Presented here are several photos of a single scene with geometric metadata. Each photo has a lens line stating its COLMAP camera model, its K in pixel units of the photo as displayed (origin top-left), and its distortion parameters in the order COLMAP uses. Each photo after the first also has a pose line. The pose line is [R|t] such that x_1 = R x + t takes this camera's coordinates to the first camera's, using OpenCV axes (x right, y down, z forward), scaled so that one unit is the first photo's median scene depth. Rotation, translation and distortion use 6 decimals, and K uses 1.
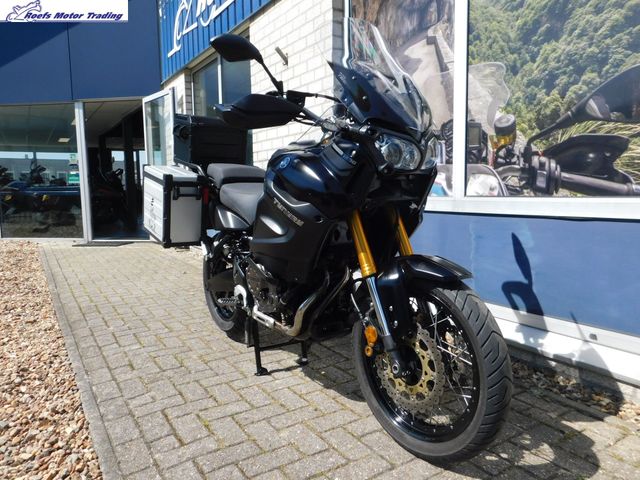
lens RADIAL K [[470.2, 0, 322.9], [0, 470.2, 240.7], [0, 0, 1]] dist [-0.010885, 0.009638]
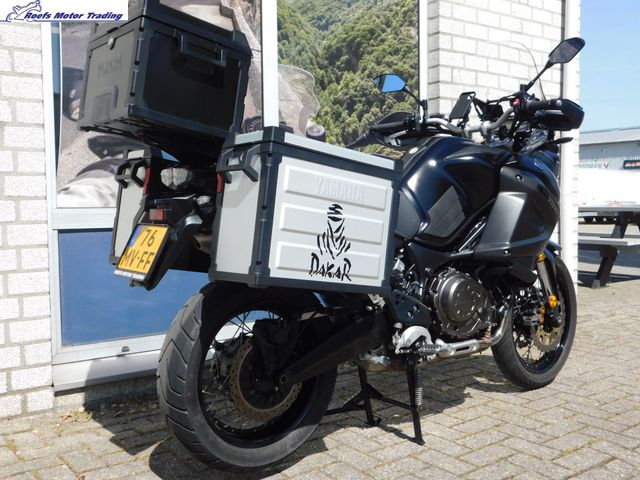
lens RADIAL K [[670.0, 0, 324.4], [0, 670.0, 236.3], [0, 0, 1]] dist [0.017027, 0.000000]
pose [[-0.083079, -0.043212, 0.995606, -1.213558], [0.124851, 0.990736, 0.053419, -0.113315], [-0.988691, 0.128741, -0.076914, 1.253192]]
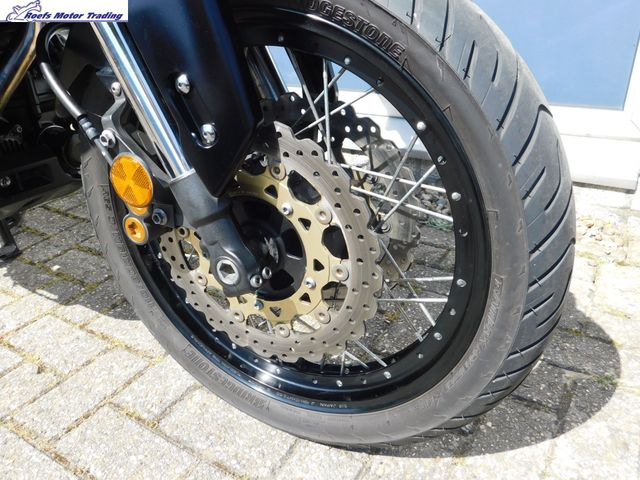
lens RADIAL K [[520.9, 0, 318.4], [0, 520.9, 237.7], [0, 0, 1]] dist [-0.009135, 0.018581]
pose [[0.903123, -0.215194, 0.371564, 0.056205], [0.076238, 0.931963, 0.354448, 0.087283], [-0.422559, -0.291783, 0.858083, 0.461615]]
